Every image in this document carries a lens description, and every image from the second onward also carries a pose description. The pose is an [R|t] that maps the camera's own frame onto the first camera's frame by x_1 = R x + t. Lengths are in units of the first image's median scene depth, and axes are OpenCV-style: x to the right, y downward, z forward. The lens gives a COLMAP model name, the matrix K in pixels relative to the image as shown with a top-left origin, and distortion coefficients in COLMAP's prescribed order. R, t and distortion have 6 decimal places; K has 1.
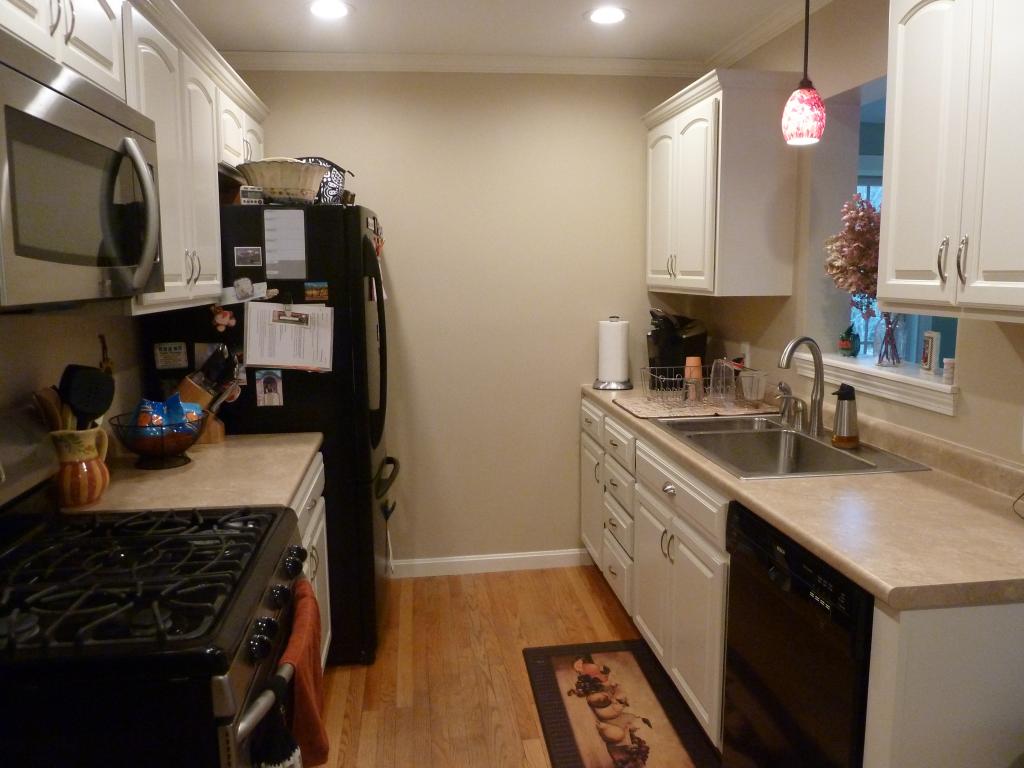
lens RADIAL K [[764.1, 0, 507.7], [0, 764.1, 377.6], [0, 0, 1]] dist [-0.041858, 0.014231]
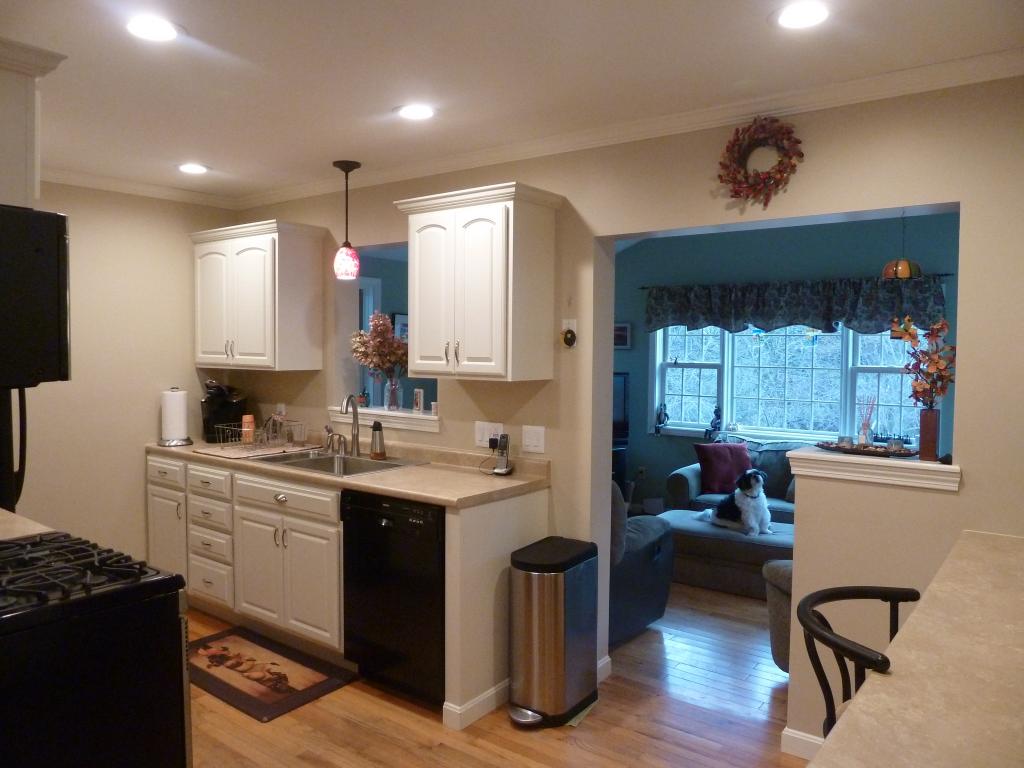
lens RADIAL K [[764.1, 0, 514.4], [0, 764.1, 377.3], [0, 0, 1]] dist [-0.041858, 0.014231]
pose [[0.702260, -0.013120, 0.711799, -0.501216], [0.083056, 0.994513, -0.063612, 0.040572], [-0.707059, 0.103792, 0.699496, -0.378622]]
